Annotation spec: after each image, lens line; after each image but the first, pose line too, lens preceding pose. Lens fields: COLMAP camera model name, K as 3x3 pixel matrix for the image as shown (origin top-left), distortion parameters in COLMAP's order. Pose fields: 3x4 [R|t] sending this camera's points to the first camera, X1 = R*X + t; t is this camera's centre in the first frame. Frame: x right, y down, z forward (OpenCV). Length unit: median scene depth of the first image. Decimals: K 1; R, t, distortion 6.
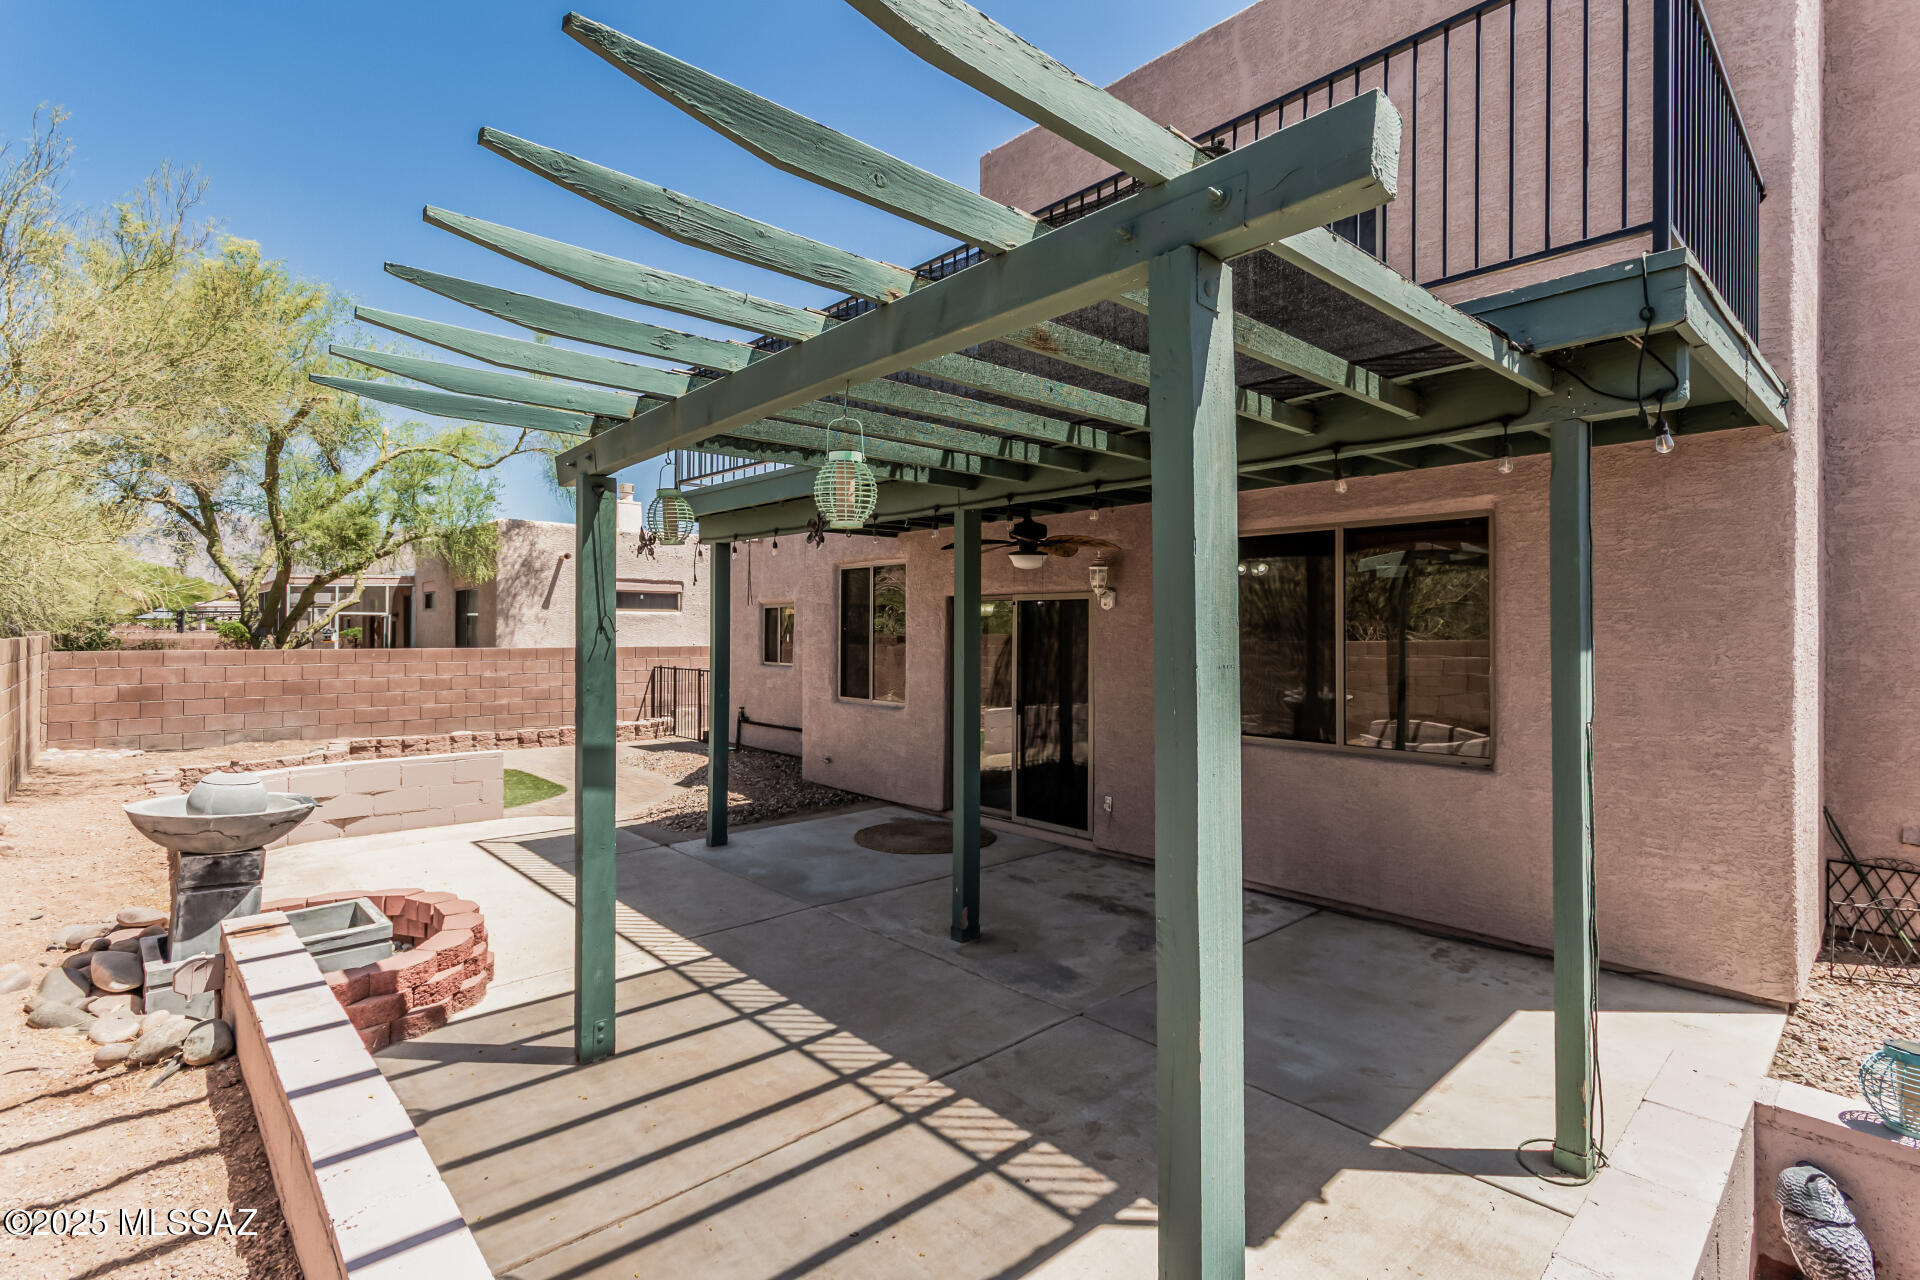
lens RADIAL K [[886.5, 0, 969.3], [0, 886.5, 637.3], [0, 0, 1]] dist [-0.007284, -0.000220]
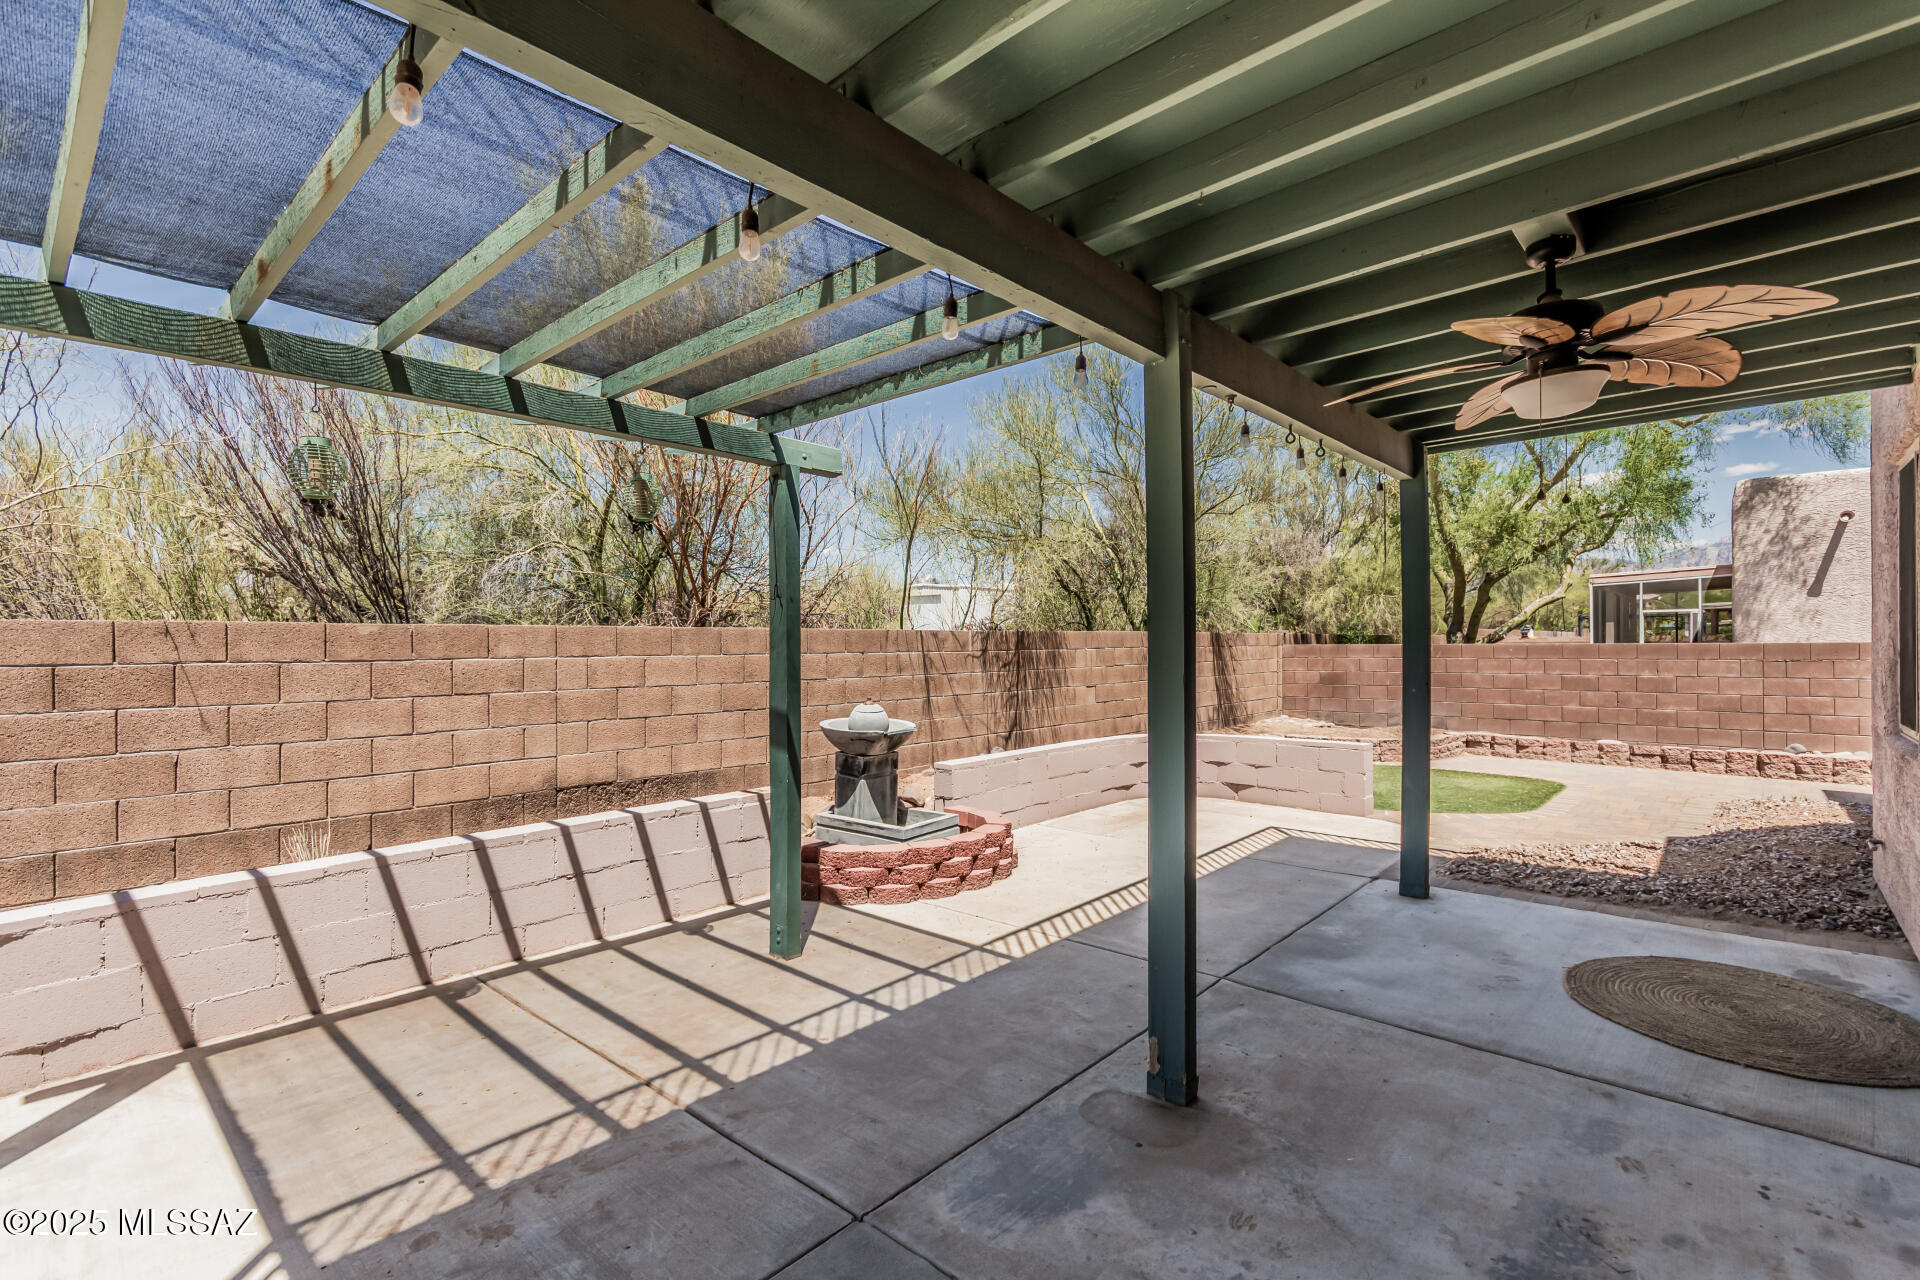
lens RADIAL K [[886.5, 0, 969.1], [0, 886.5, 641.2], [0, 0, 1]] dist [-0.007284, -0.000220]
pose [[0.136480, -0.002708, -0.990639, 0.213026], [0.000445, 0.999996, -0.002672, 0.013549], [0.990643, -0.000076, 0.136481, 0.295641]]
